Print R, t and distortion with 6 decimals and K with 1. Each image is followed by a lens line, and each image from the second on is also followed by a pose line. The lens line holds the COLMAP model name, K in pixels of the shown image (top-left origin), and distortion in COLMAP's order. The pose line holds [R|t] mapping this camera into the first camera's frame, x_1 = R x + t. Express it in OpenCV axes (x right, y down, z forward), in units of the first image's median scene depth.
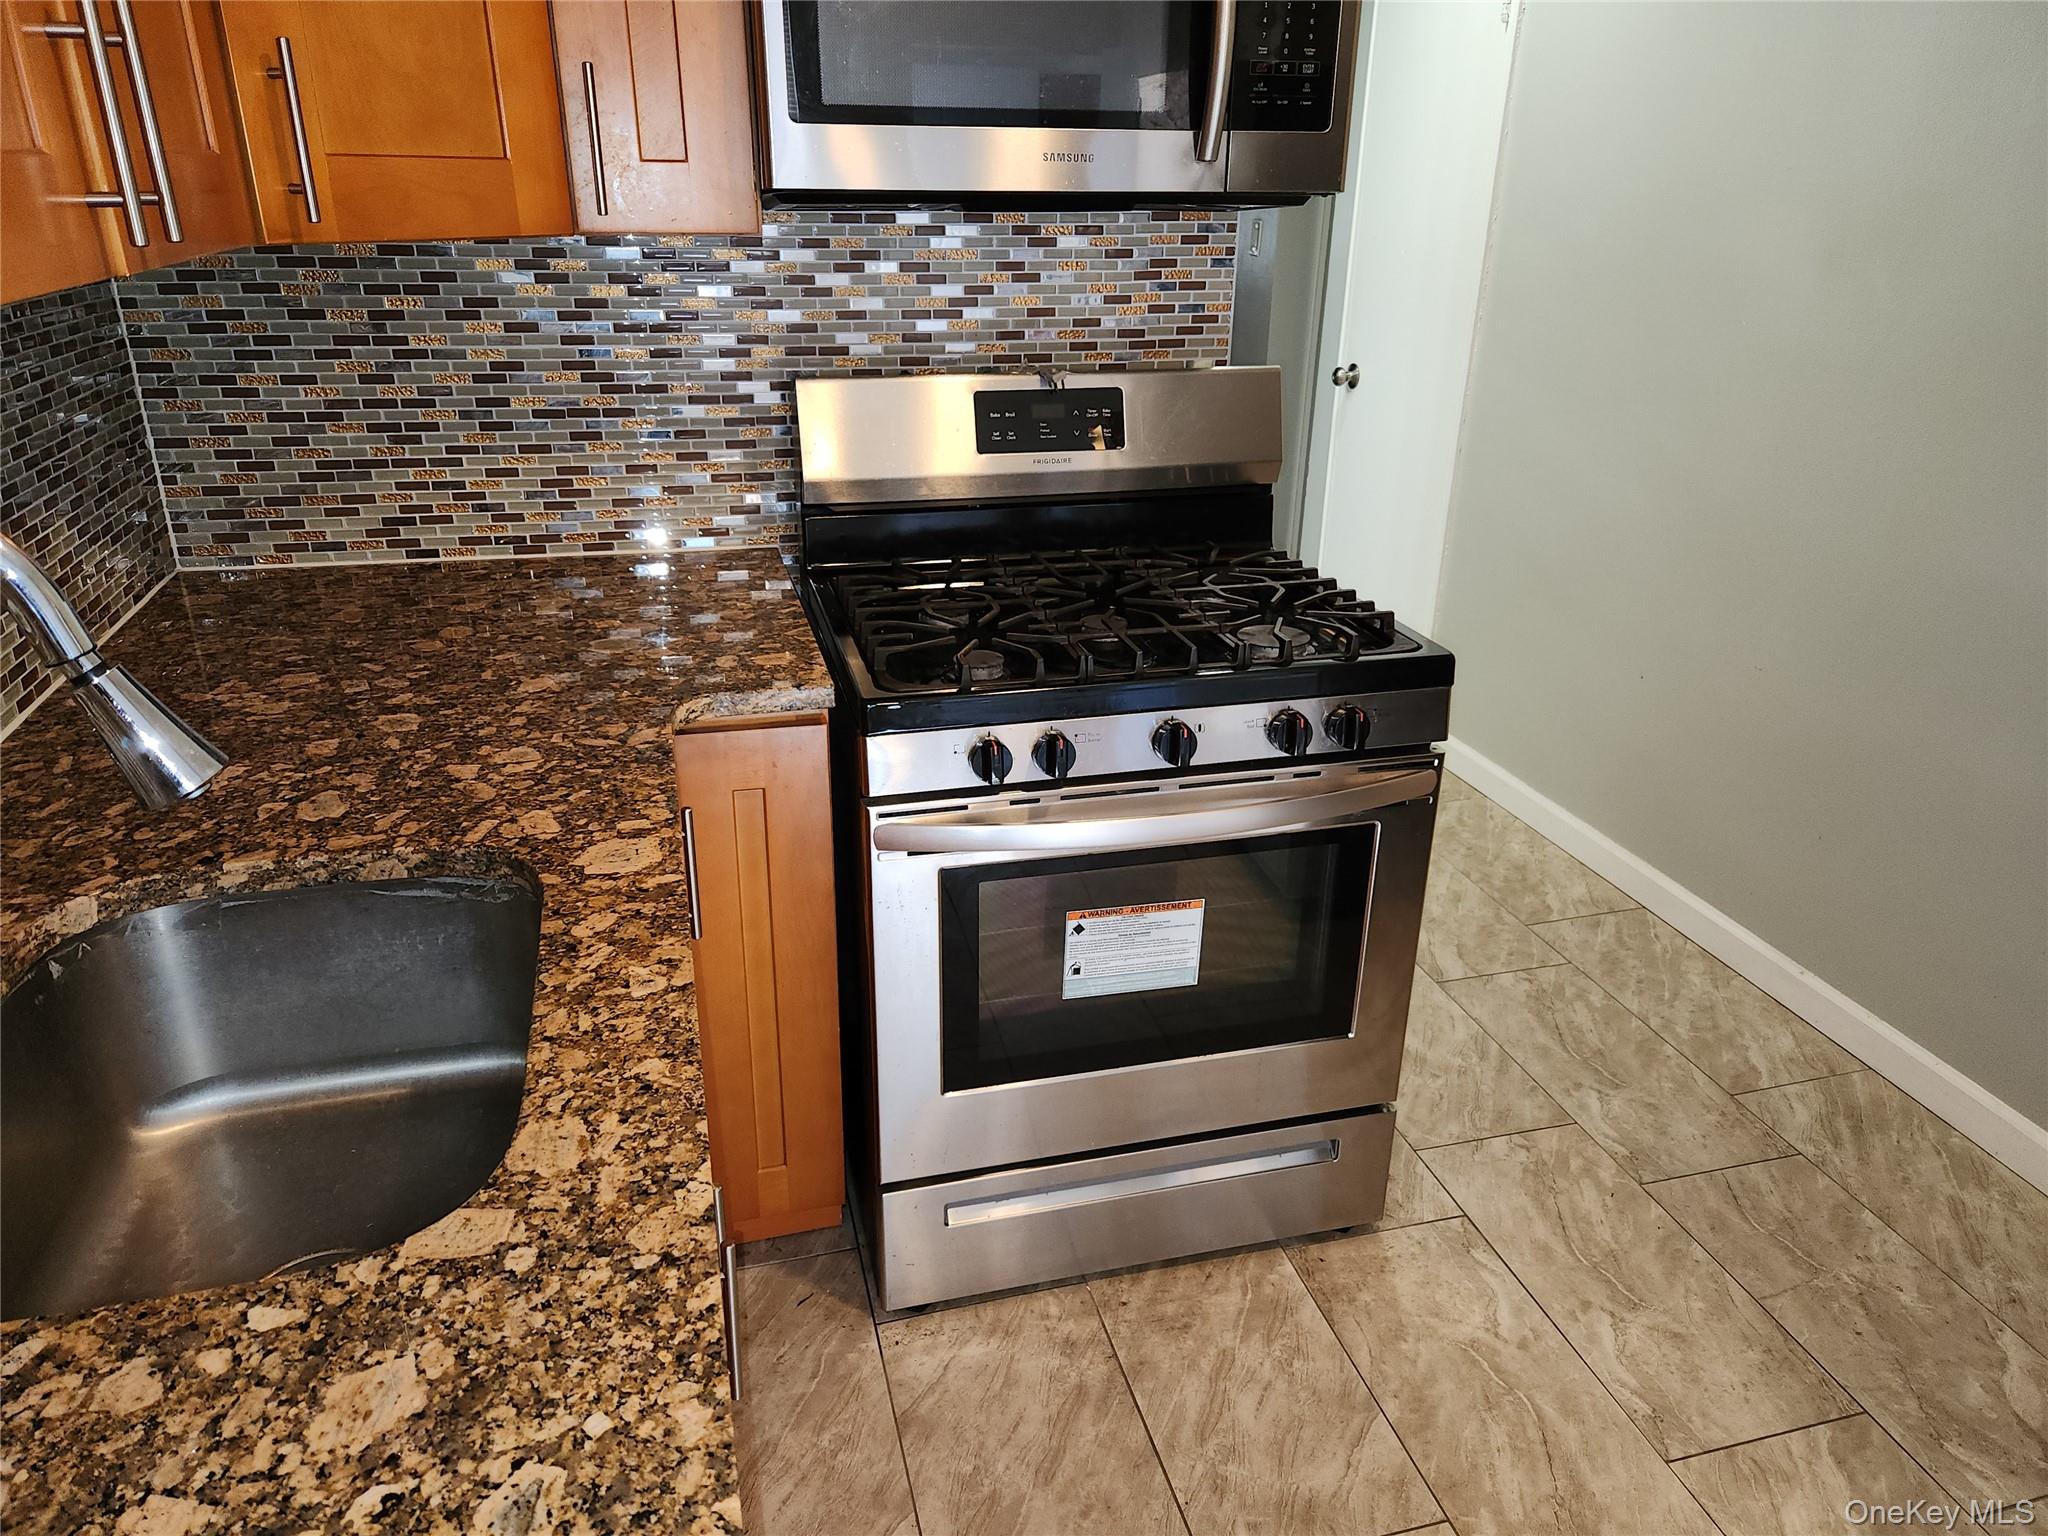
lens RADIAL K [[1372.1, 0, 1029.6], [0, 1372.1, 751.6], [0, 0, 1]] dist [0.065781, -0.057541]
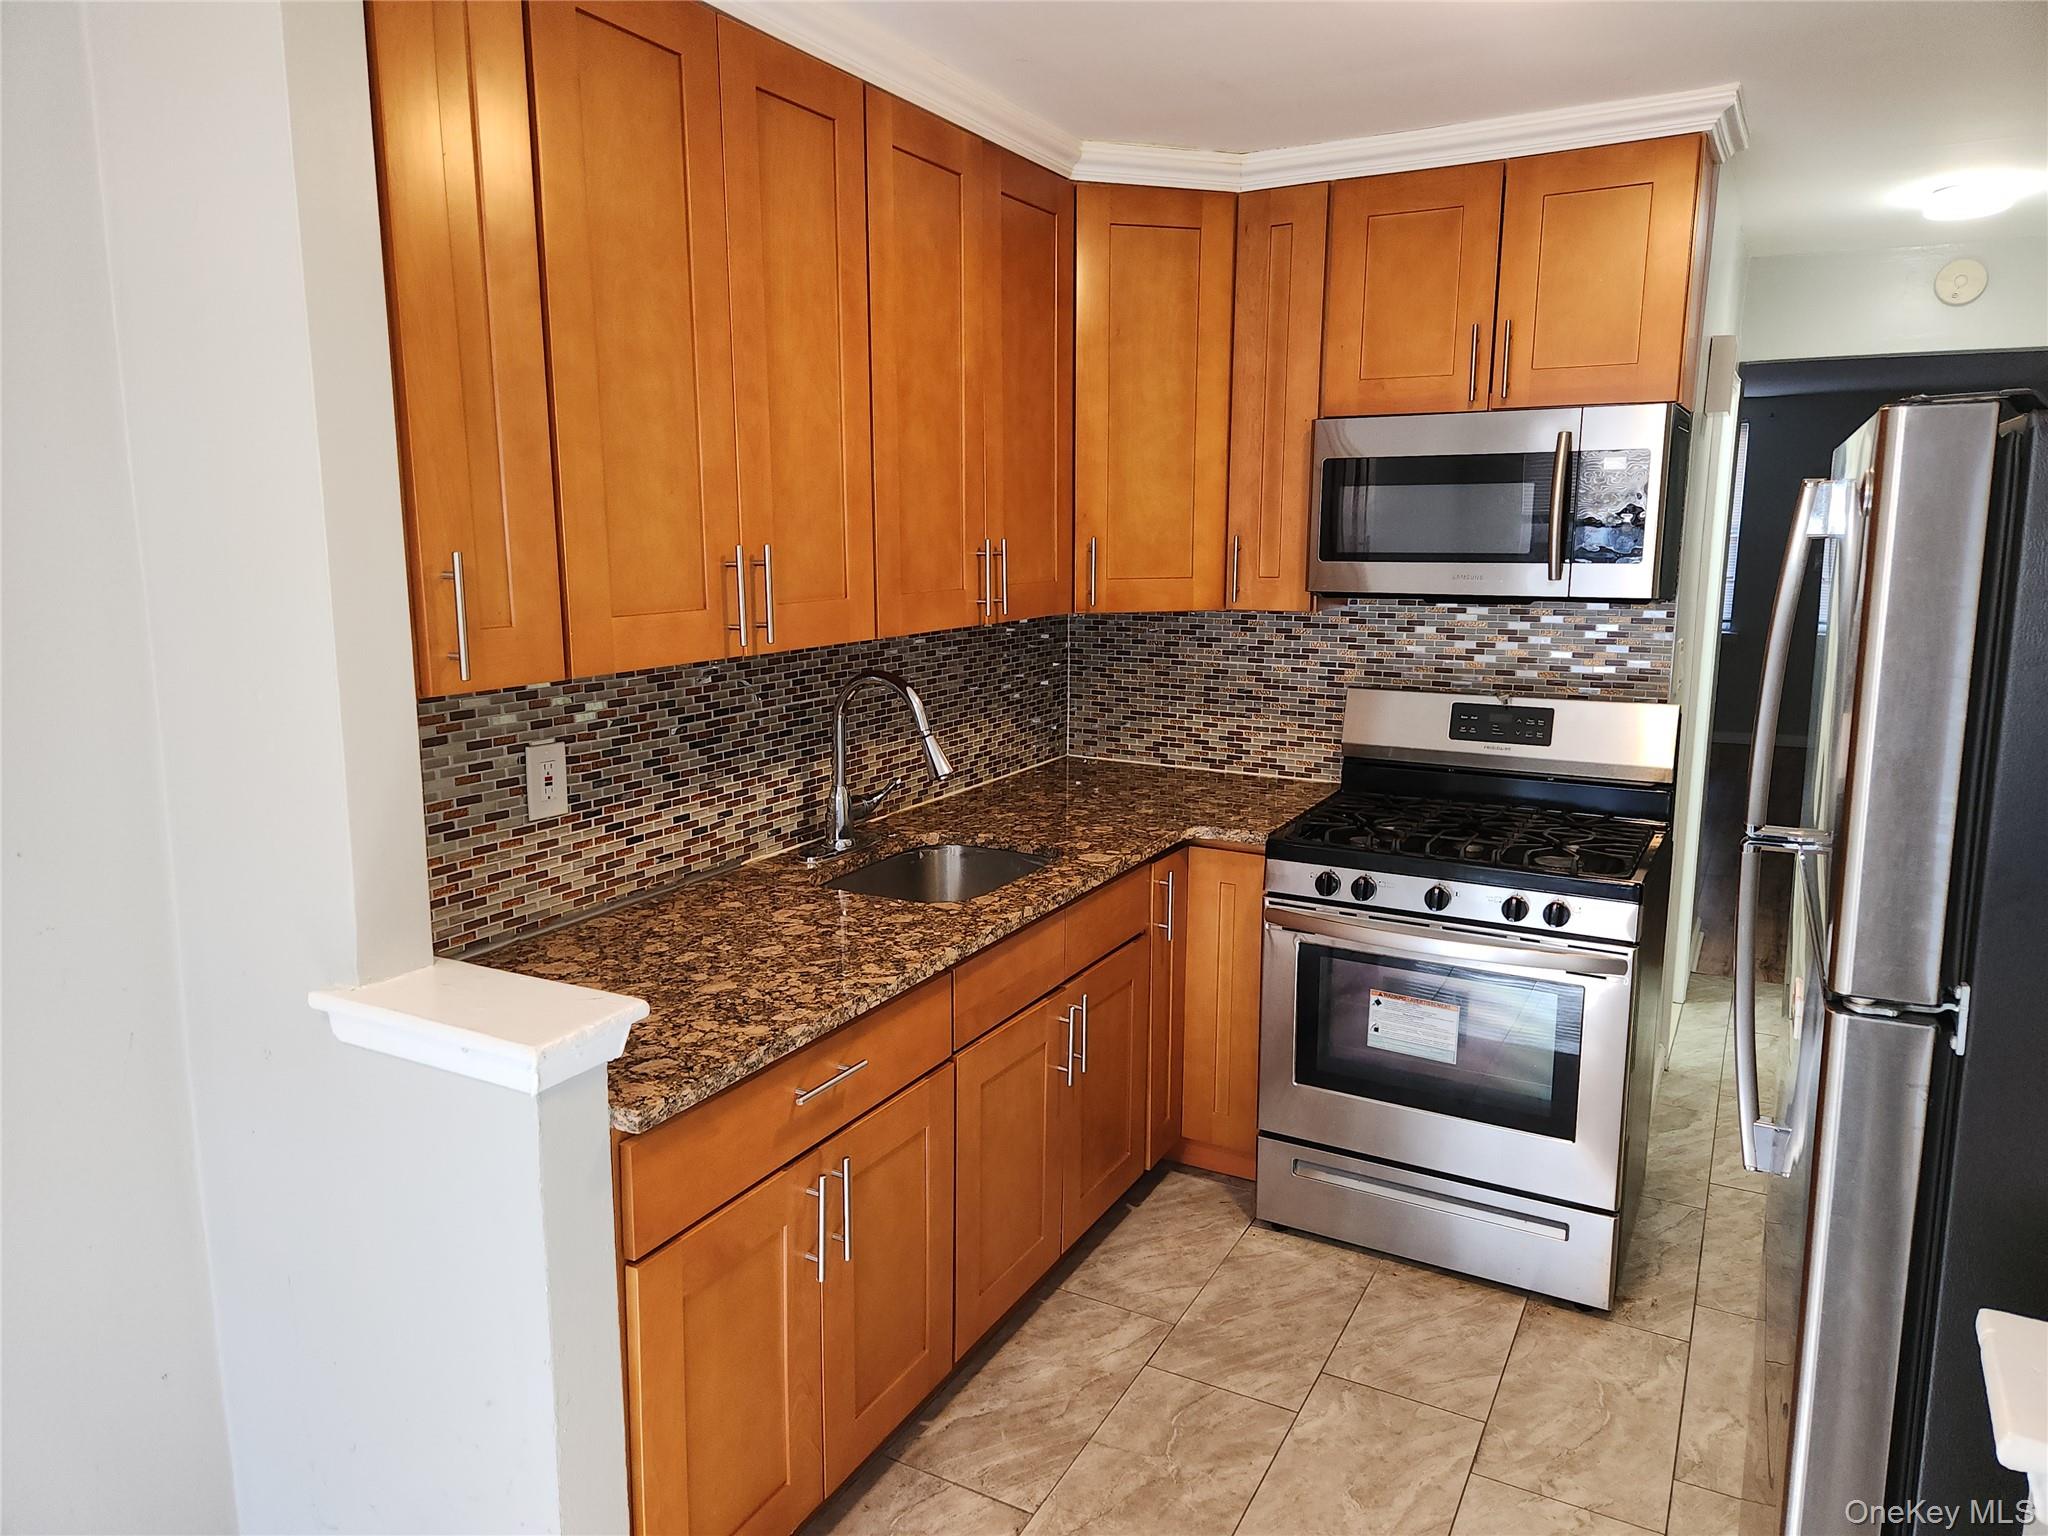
lens RADIAL K [[1372.1, 0, 1025.4], [0, 1372.1, 757.4], [0, 0, 1]] dist [0.065781, -0.057541]
pose [[0.719646, 0.106331, -0.686151, 0.838525], [-0.261009, 0.957154, -0.125423, 0.163198], [0.643416, 0.269352, 0.716565, -0.566810]]
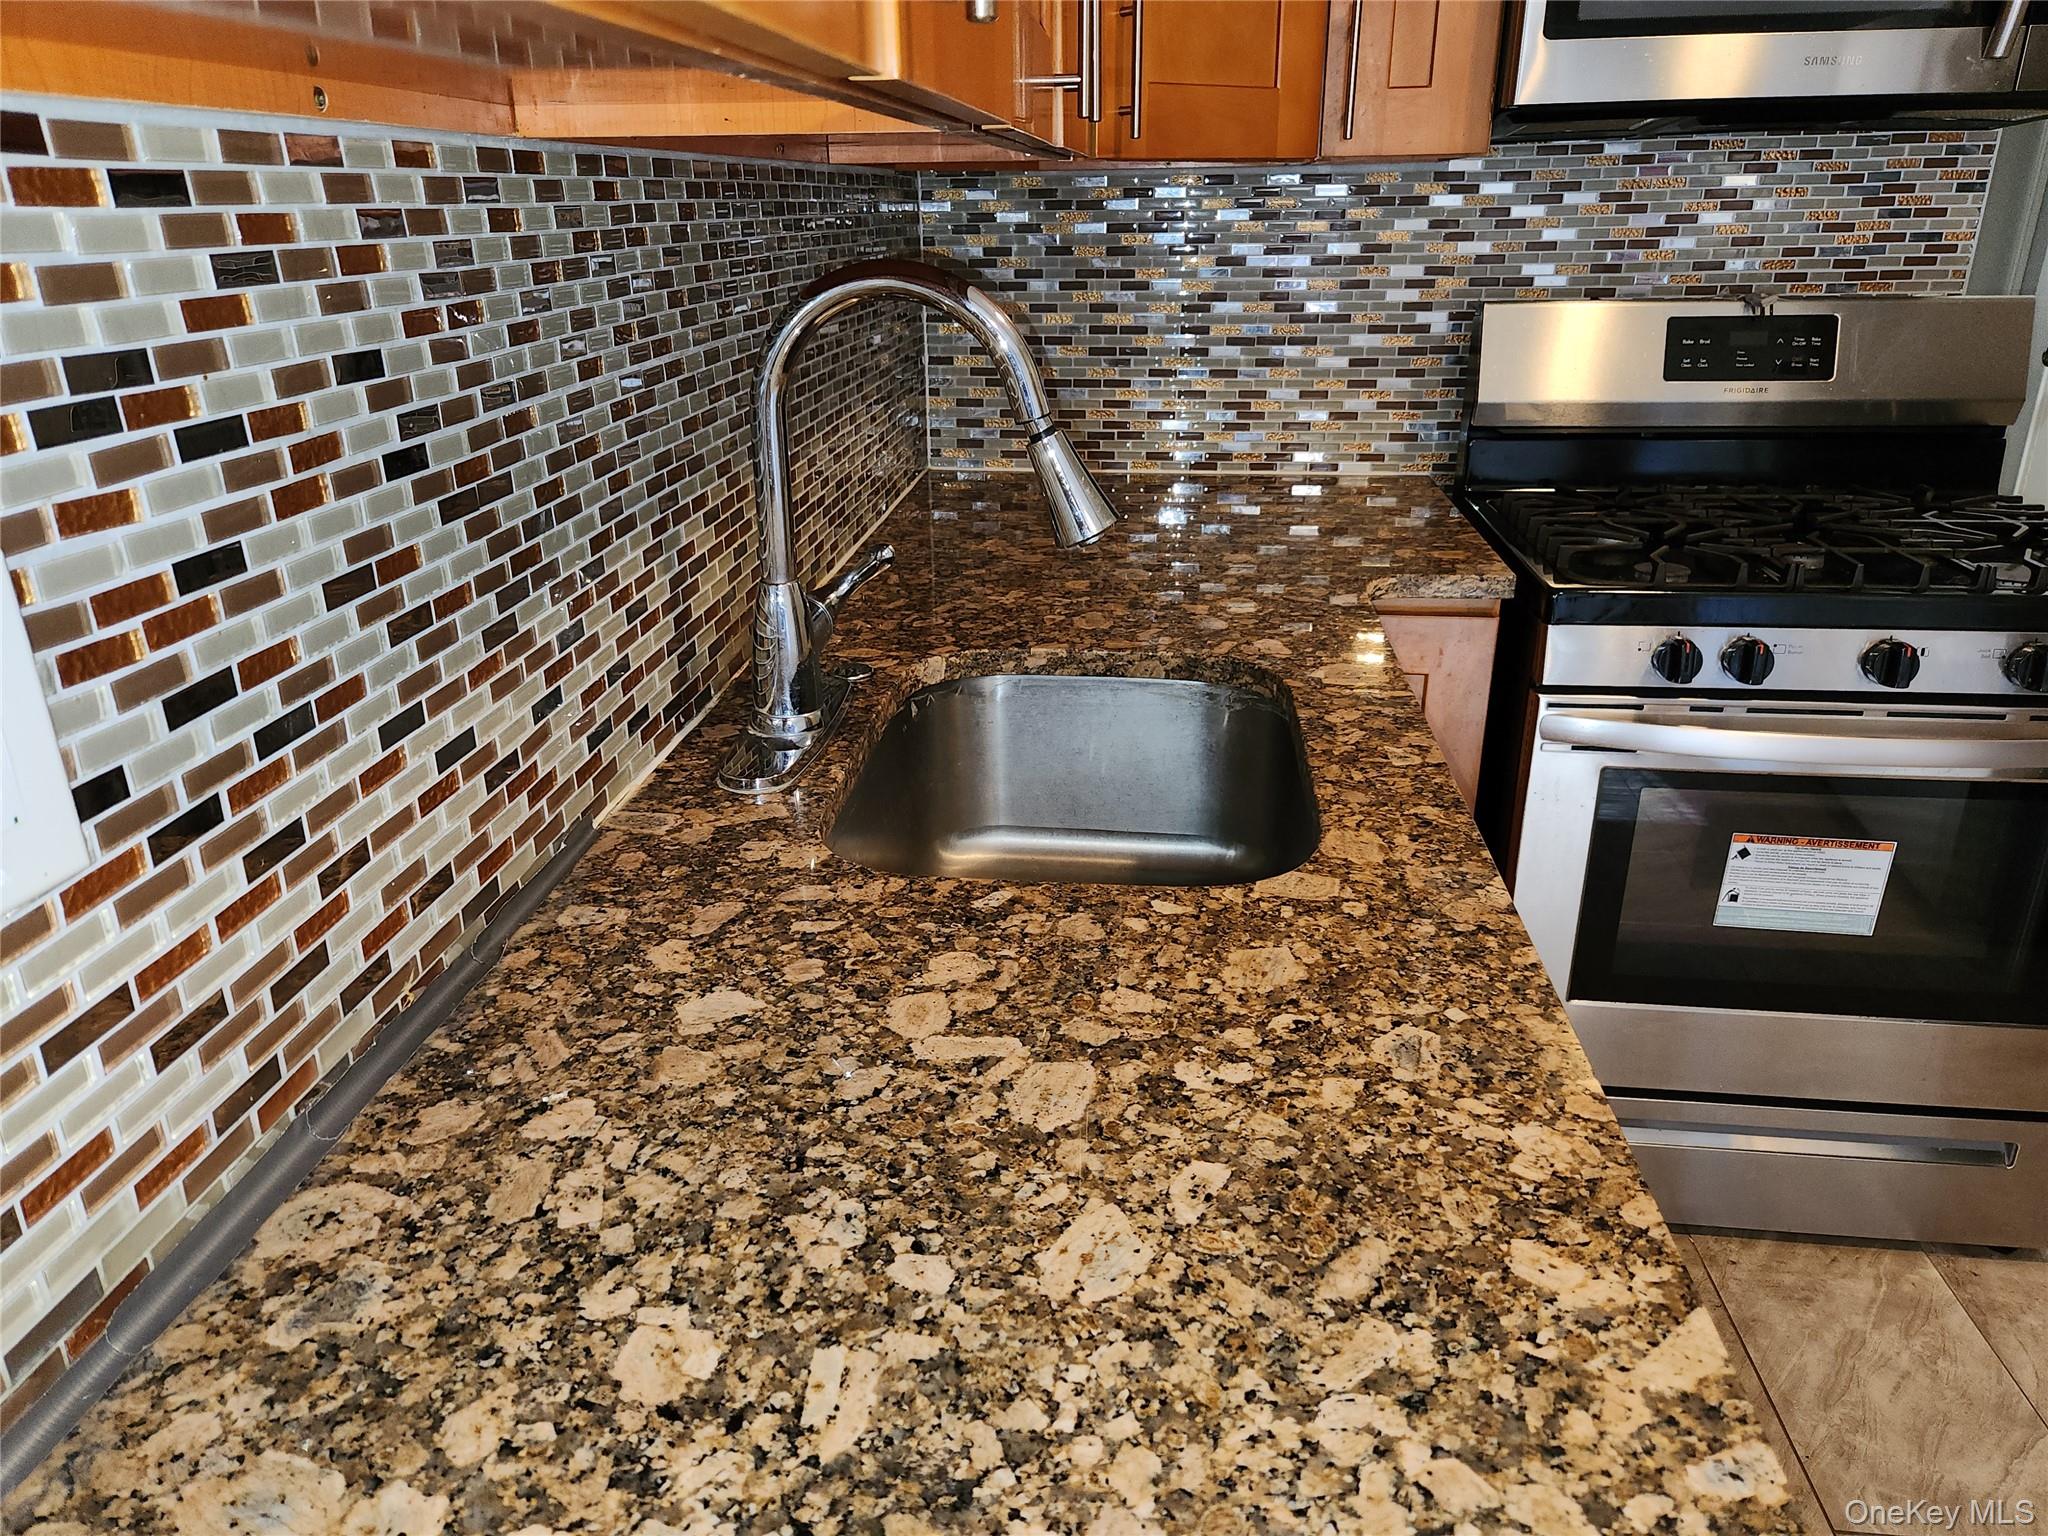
lens RADIAL K [[1372.1, 0, 1020.7], [0, 1372.1, 755.1], [0, 0, 1]] dist [0.065781, -0.057541]
pose [[0.930375, 0.113405, -0.348630, -0.101487], [-0.118863, 0.992894, 0.005771, 0.112926], [0.346807, 0.036070, 0.937243, -0.093582]]
